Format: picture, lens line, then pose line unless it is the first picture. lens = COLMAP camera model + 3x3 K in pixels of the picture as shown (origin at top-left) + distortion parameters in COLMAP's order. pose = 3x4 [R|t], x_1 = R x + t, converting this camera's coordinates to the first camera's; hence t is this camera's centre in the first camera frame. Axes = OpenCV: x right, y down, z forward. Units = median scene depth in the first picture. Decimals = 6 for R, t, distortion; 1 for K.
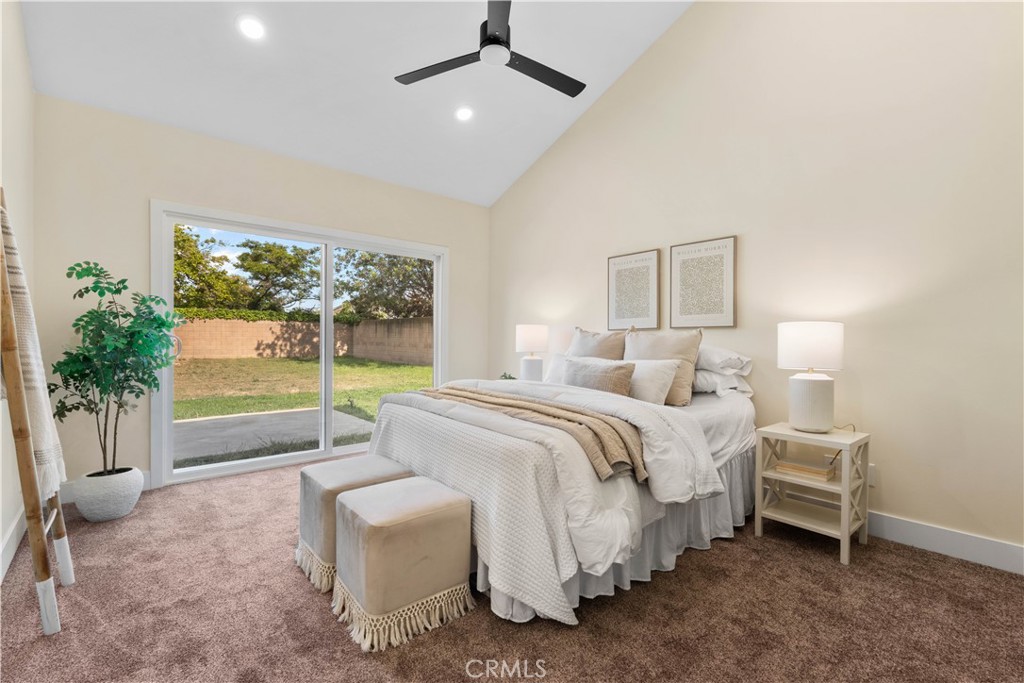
lens RADIAL K [[446.6, 0, 514.6], [0, 446.6, 342.4], [0, 0, 1]] dist [-0.004972, 0.000859]
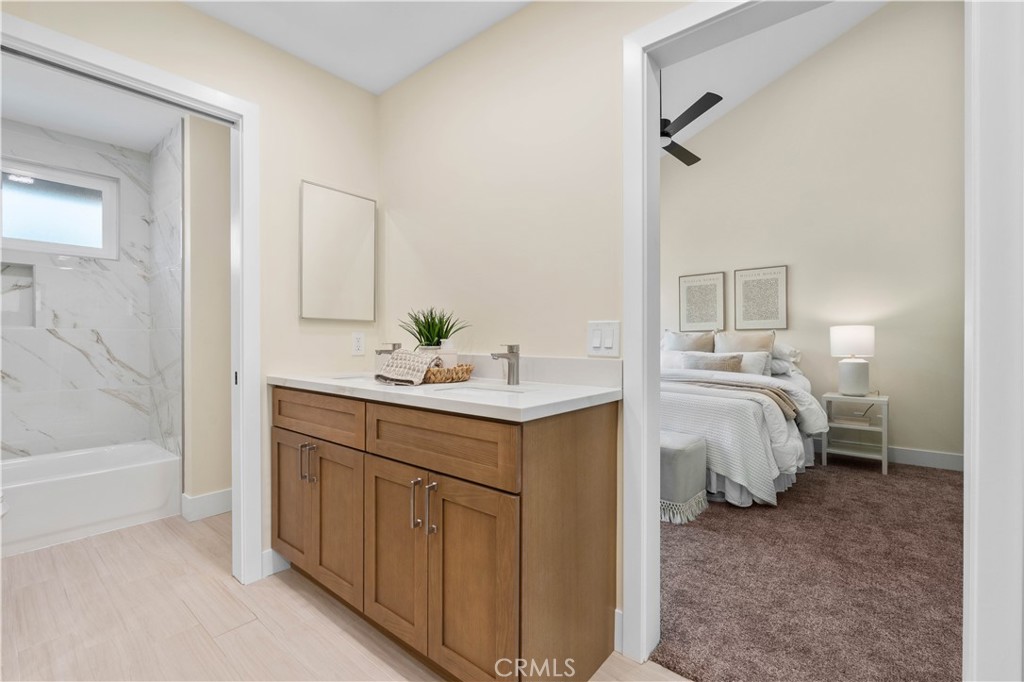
lens RADIAL K [[446.6, 0, 513.9], [0, 446.6, 342.6], [0, 0, 1]] dist [-0.004972, 0.000859]
pose [[0.988732, -0.010456, 0.149328, -0.734932], [0.010831, 0.999940, -0.001702, 0.003452], [-0.149301, 0.003300, 0.988786, -0.356070]]
